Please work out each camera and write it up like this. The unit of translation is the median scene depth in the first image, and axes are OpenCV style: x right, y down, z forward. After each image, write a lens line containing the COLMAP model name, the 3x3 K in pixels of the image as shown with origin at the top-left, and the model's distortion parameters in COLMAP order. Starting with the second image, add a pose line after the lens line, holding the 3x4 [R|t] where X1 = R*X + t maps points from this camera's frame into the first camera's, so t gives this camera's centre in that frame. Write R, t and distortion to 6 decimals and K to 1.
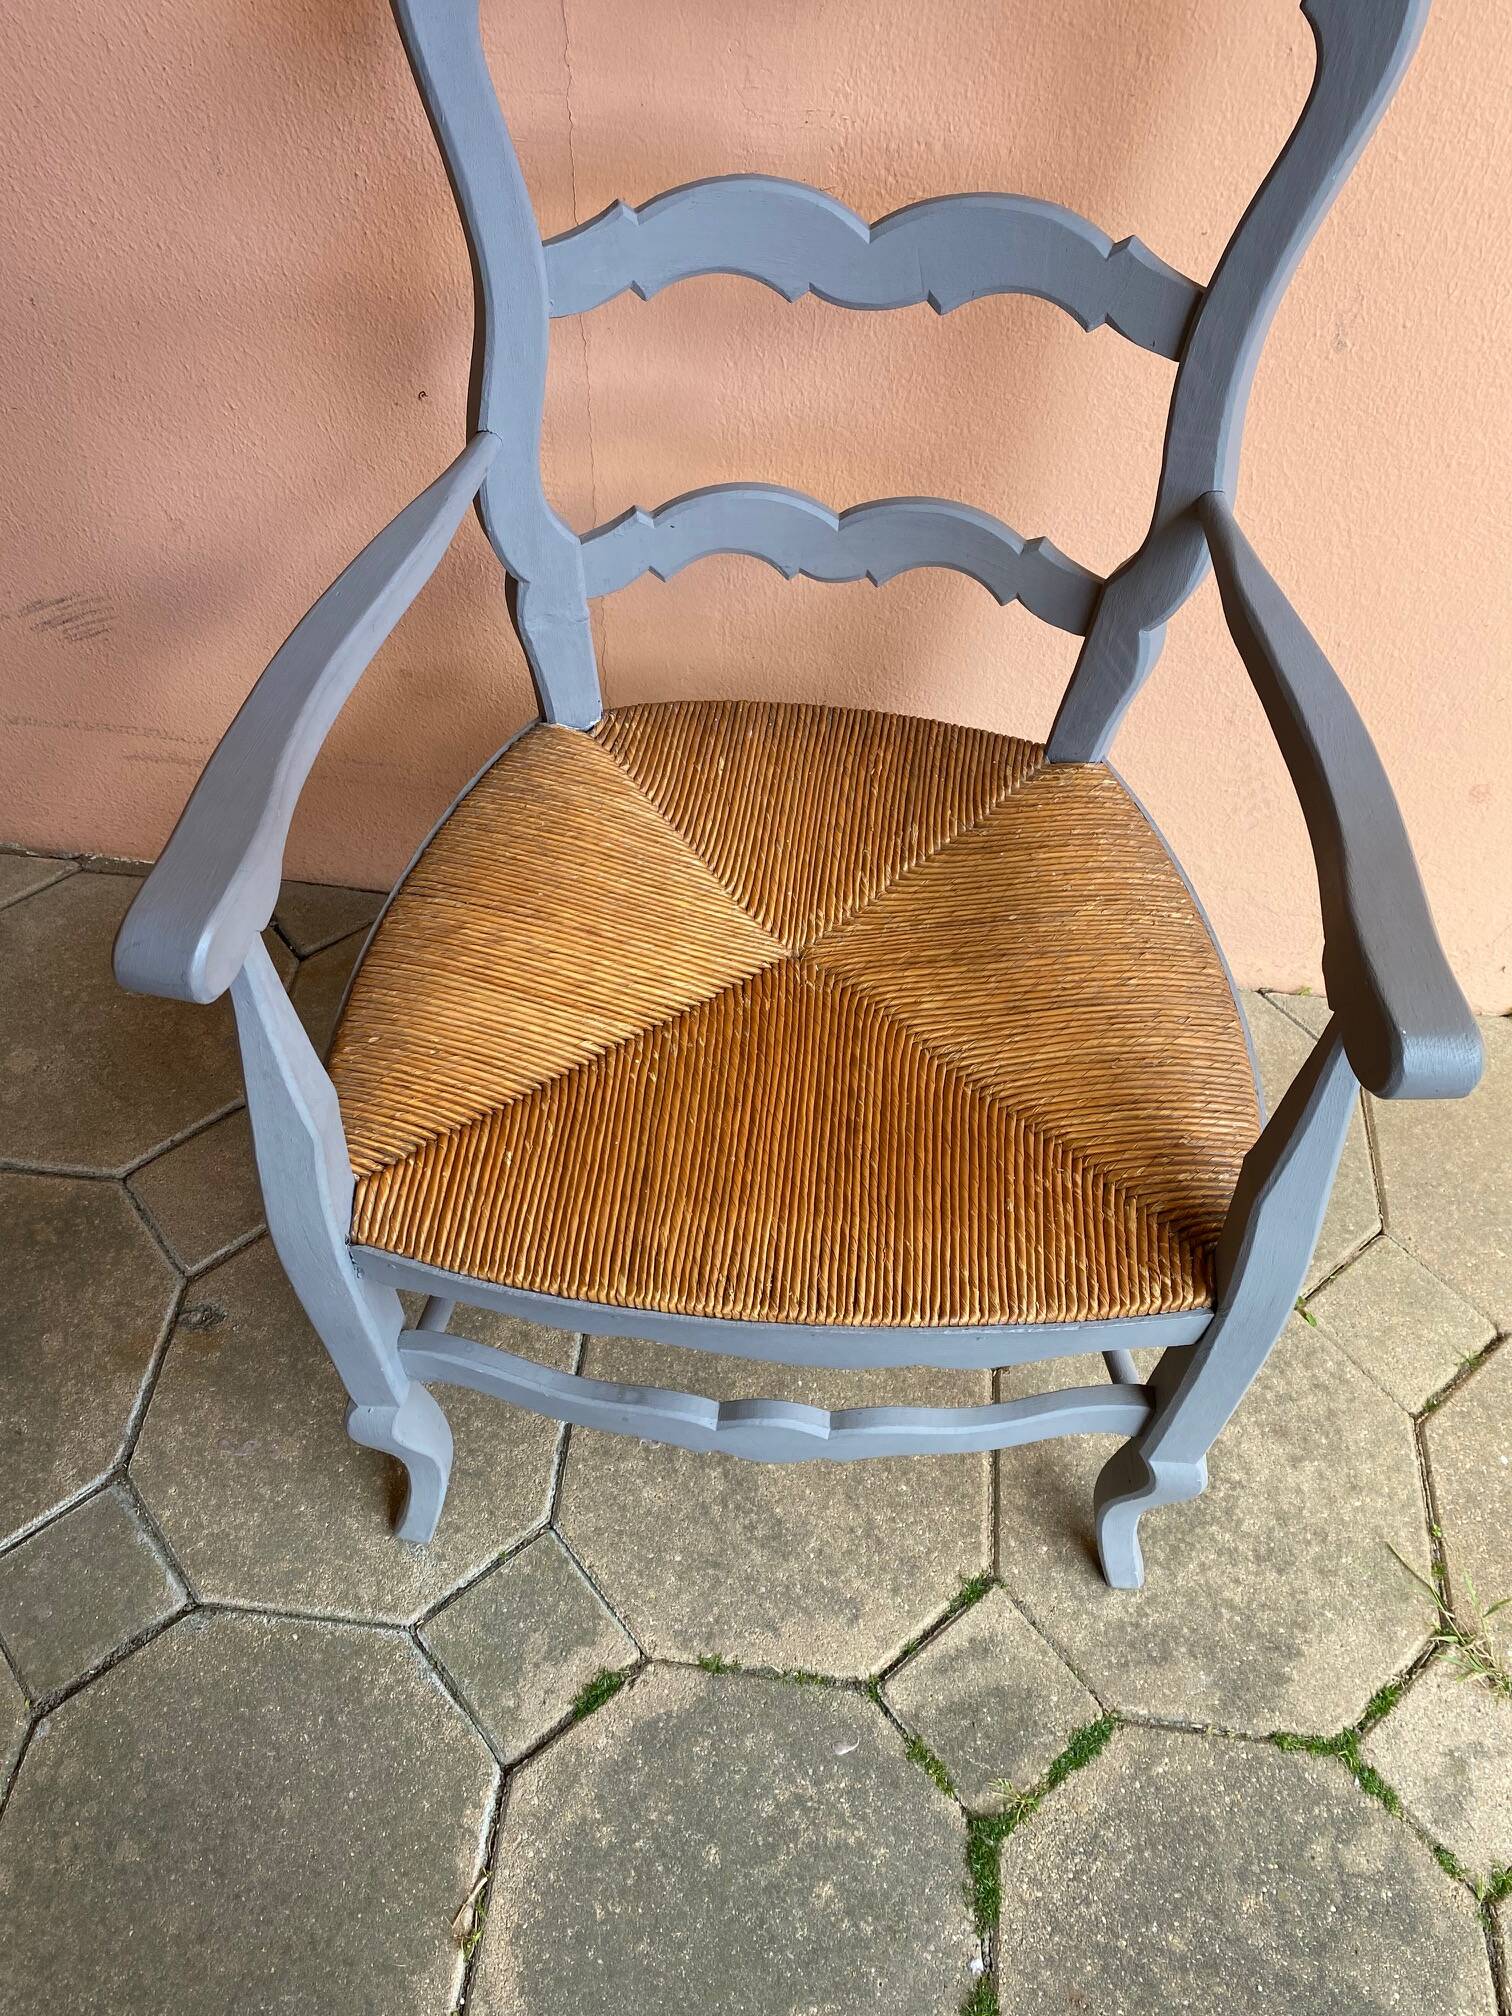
lens RADIAL K [[1542.4, 0, 762.7], [0, 1542.4, 990.5], [0, 0, 1]] dist [0.020181, -0.017738]
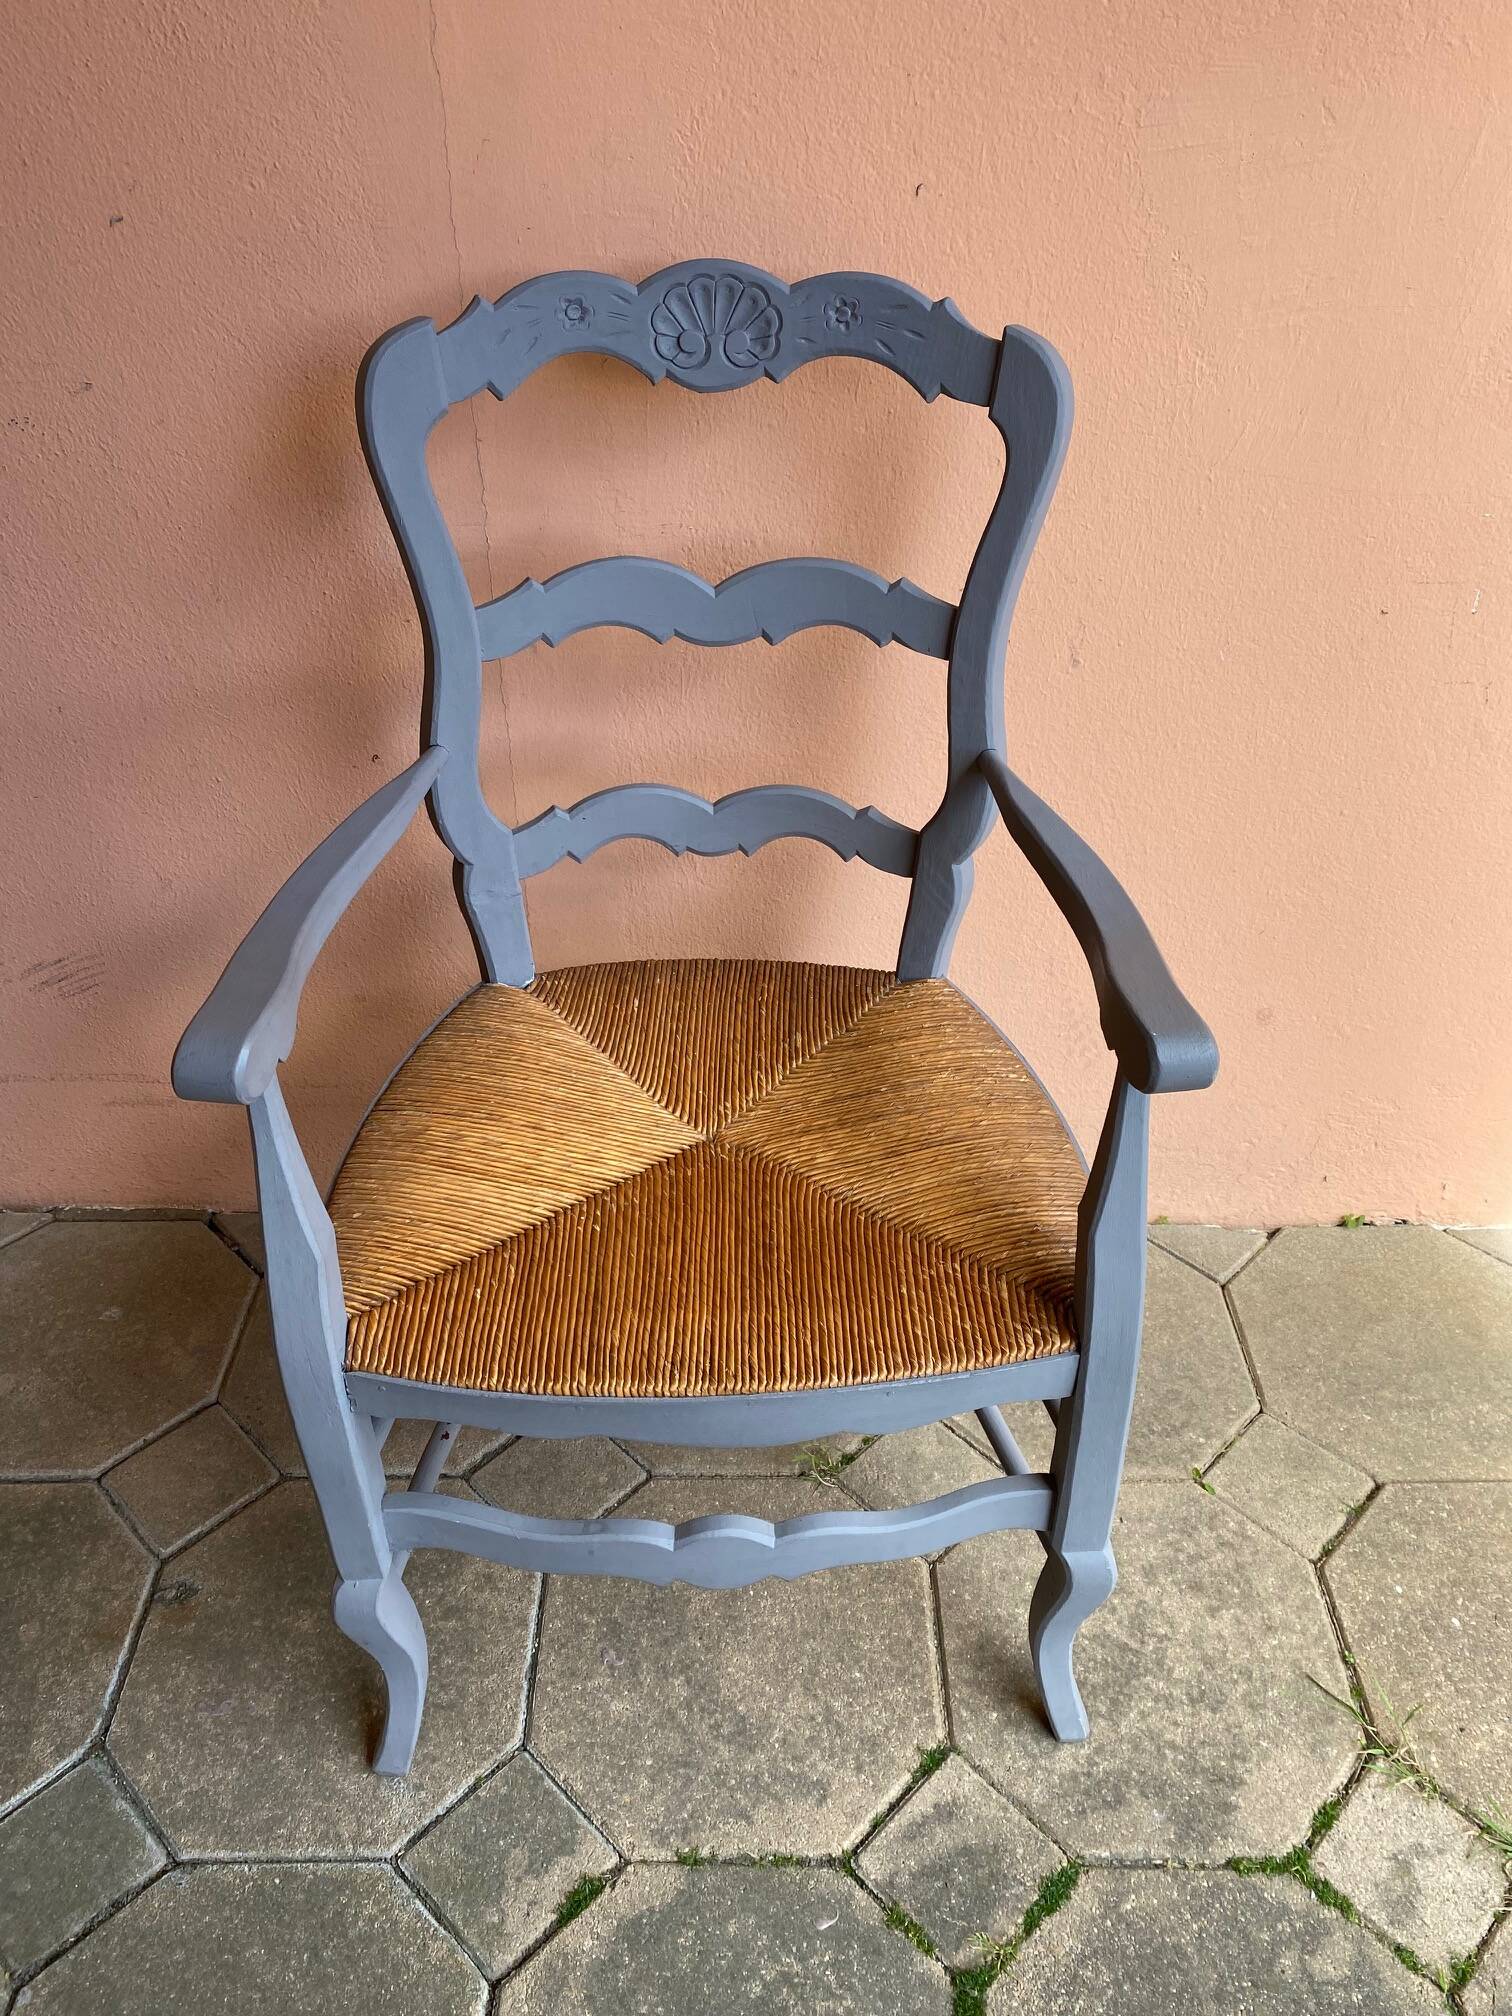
lens RADIAL K [[1542.4, 0, 776.4], [0, 1542.4, 1013.1], [0, 0, 1]] dist [0.020181, -0.017738]
pose [[0.993787, -0.081233, 0.076089, -0.008296], [0.099714, 0.953515, -0.284372, 0.200259], [-0.049452, 0.290192, 0.955690, -0.153138]]
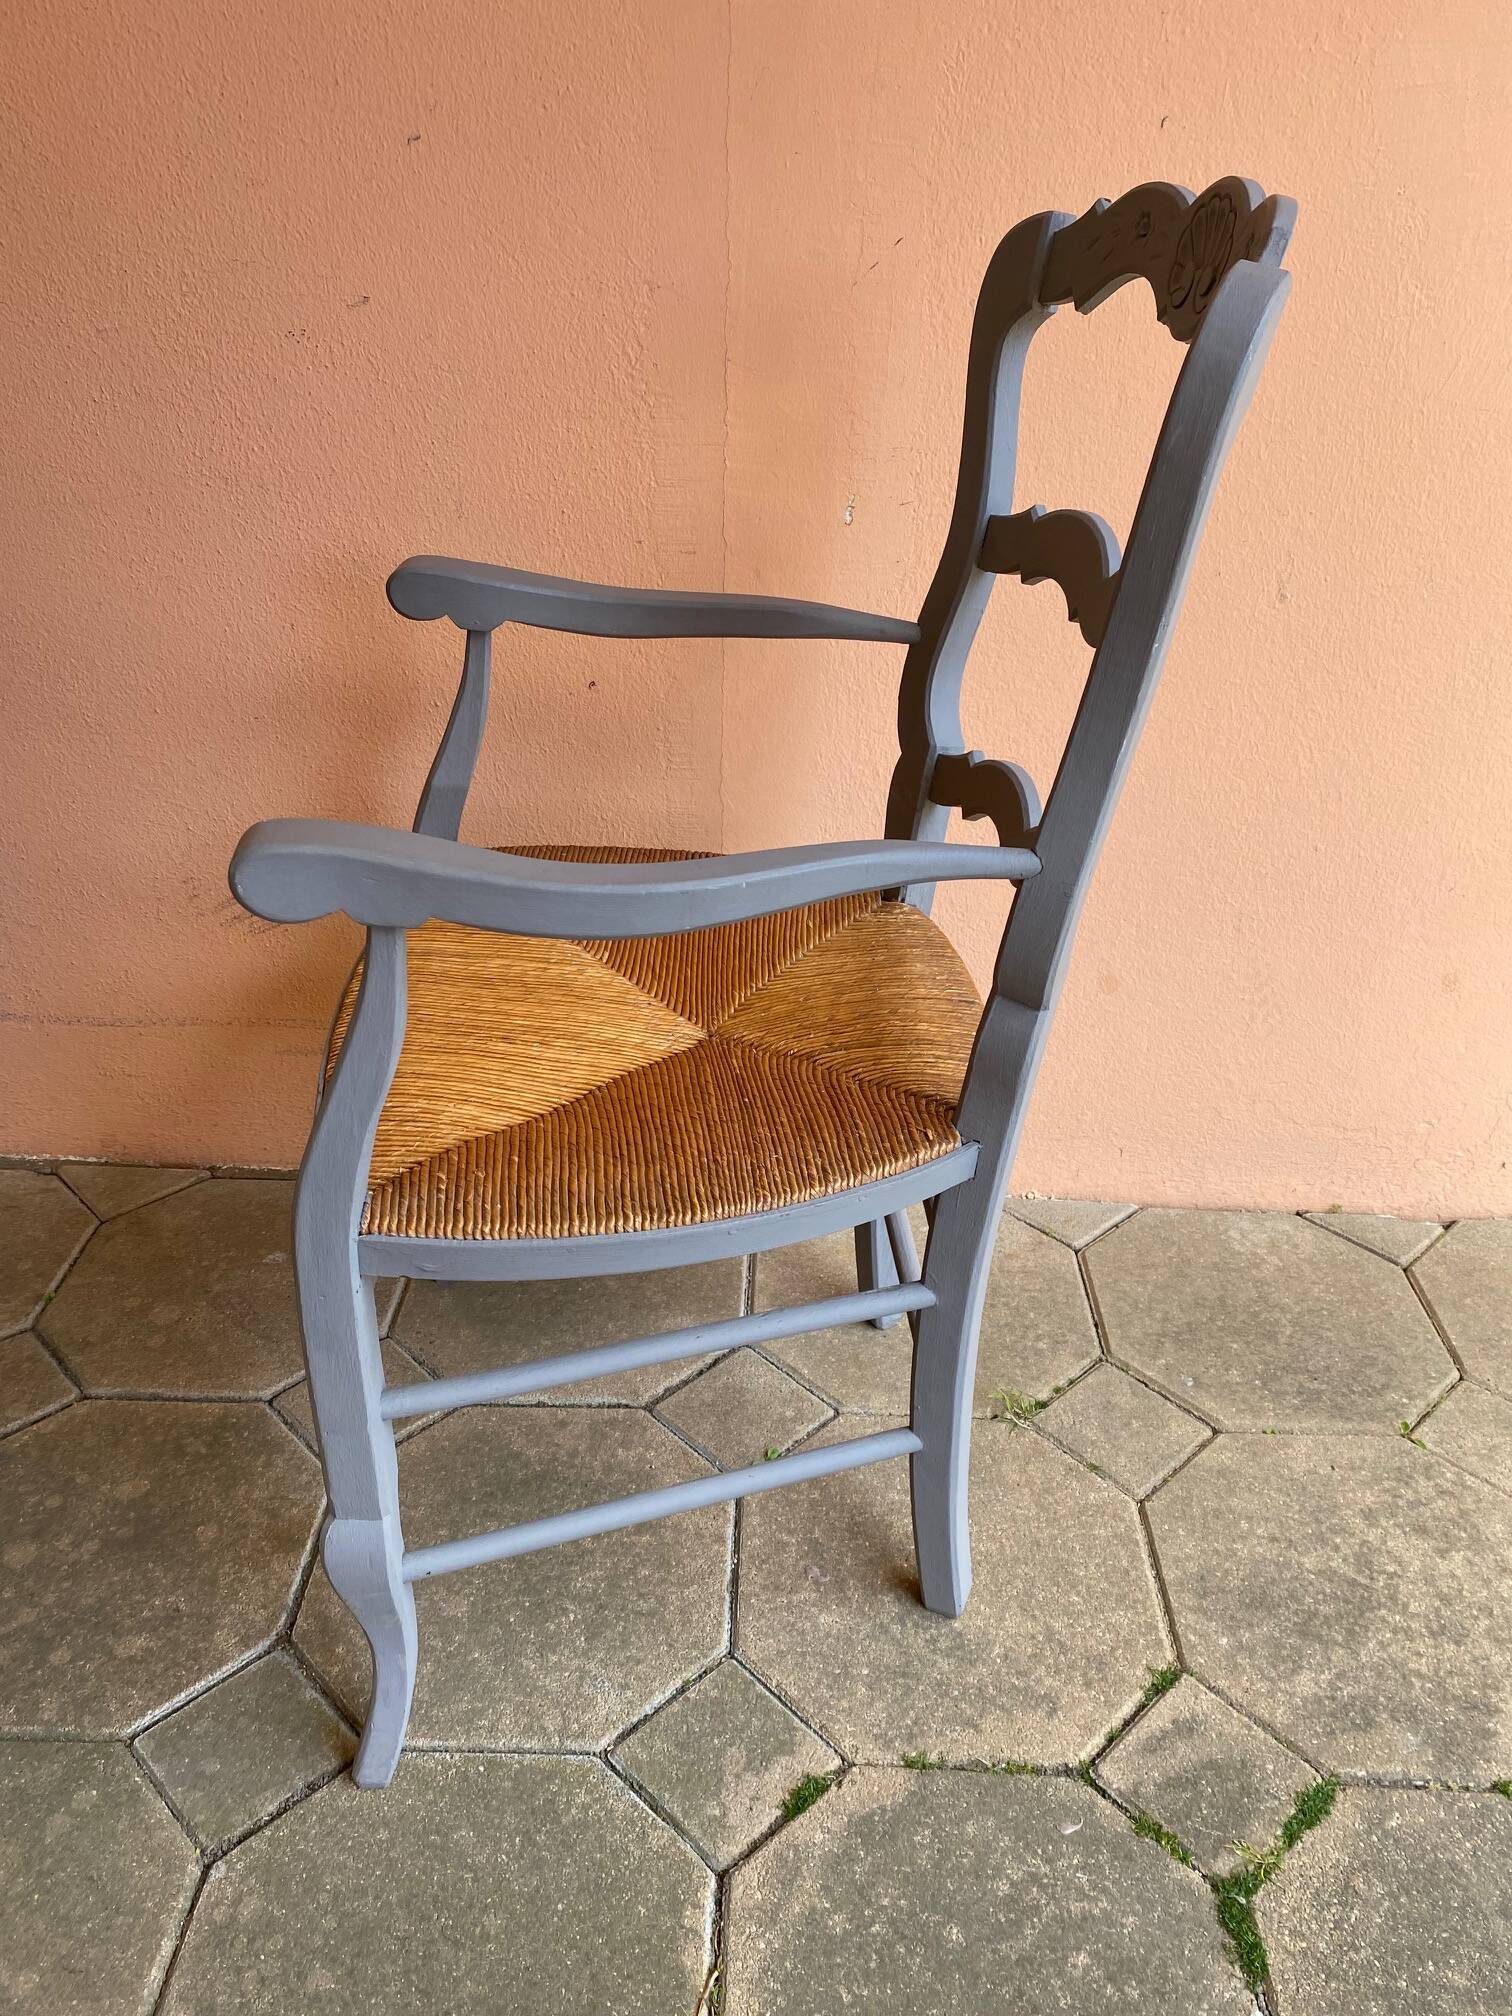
lens RADIAL K [[1542.4, 0, 774.2], [0, 1542.4, 1028.7], [0, 0, 1]] dist [0.020181, -0.017738]
pose [[0.996062, -0.044898, 0.076446, -0.177436], [0.072154, 0.911570, -0.404764, 0.407185], [-0.051513, 0.408687, 0.911220, -0.064861]]
